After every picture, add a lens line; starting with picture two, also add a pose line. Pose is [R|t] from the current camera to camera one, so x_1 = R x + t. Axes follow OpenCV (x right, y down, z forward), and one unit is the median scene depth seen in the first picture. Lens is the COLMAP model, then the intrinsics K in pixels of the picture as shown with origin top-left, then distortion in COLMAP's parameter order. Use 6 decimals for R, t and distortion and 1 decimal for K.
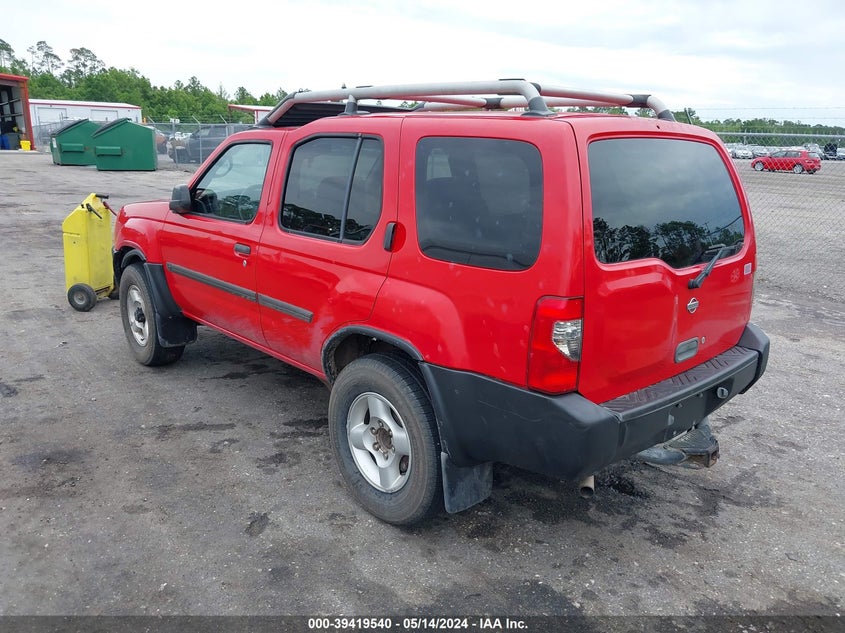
lens RADIAL K [[692.7, 0, 422.5], [0, 692.7, 316.5], [0, 0, 1]] dist [-0.000565, -0.001311]
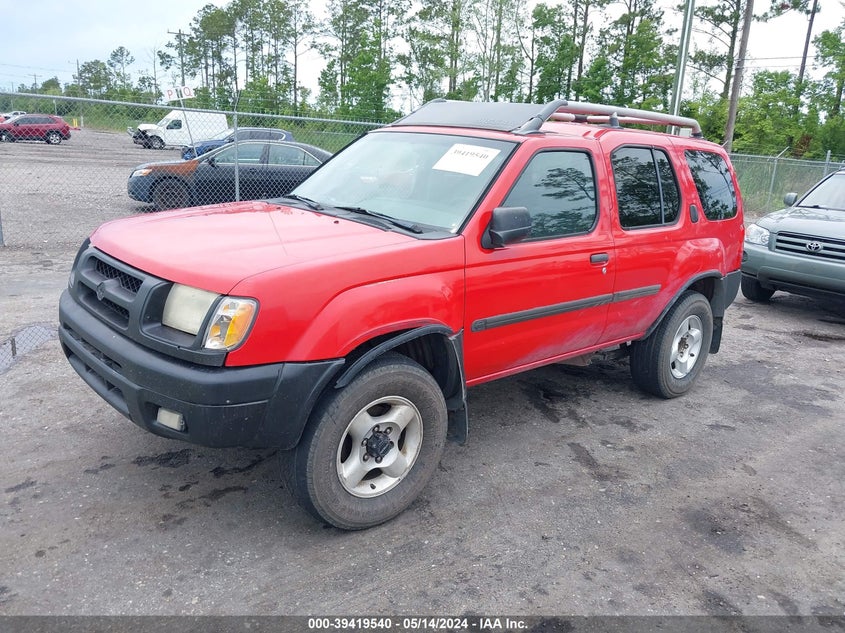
lens RADIAL K [[692.7, 0, 422.5], [0, 692.7, 316.5], [0, 0, 1]] dist [-0.000565, -0.001311]
pose [[-0.021578, -0.272775, 0.961836, -1.250736], [0.187448, 0.943895, 0.271892, -0.340610], [-0.982037, 0.186161, 0.030764, 1.240591]]
